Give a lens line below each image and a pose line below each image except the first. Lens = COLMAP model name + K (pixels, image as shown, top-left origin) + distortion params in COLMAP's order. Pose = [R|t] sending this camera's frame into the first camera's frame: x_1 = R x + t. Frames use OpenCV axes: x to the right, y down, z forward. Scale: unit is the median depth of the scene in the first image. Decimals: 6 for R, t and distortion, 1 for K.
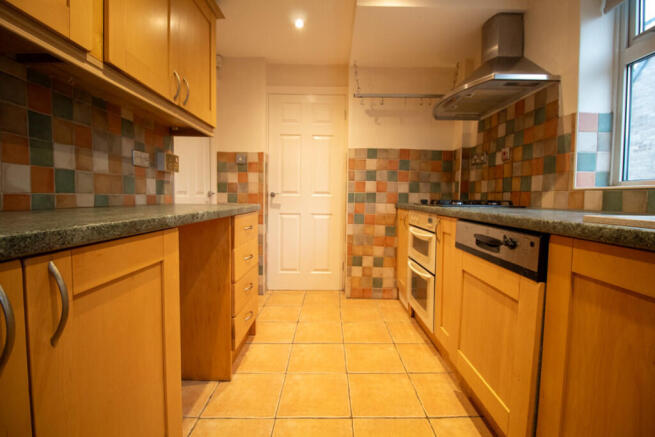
lens RADIAL K [[308.8, 0, 330.1], [0, 308.8, 210.1], [0, 0, 1]] dist [0.012729, -0.000294]
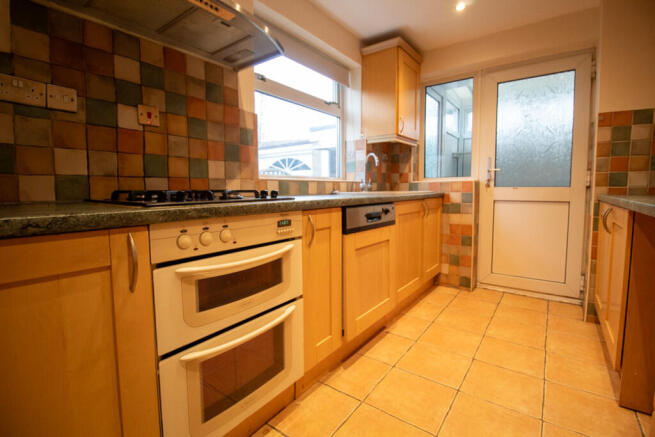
lens RADIAL K [[308.8, 0, 330.1], [0, 308.8, 210.1], [0, 0, 1]] dist [0.012729, -0.000294]
pose [[-0.806183, -0.051823, 0.589392, -0.134962], [0.020875, 0.993045, 0.115869, -0.070598], [-0.591297, 0.105715, -0.799495, 1.604973]]
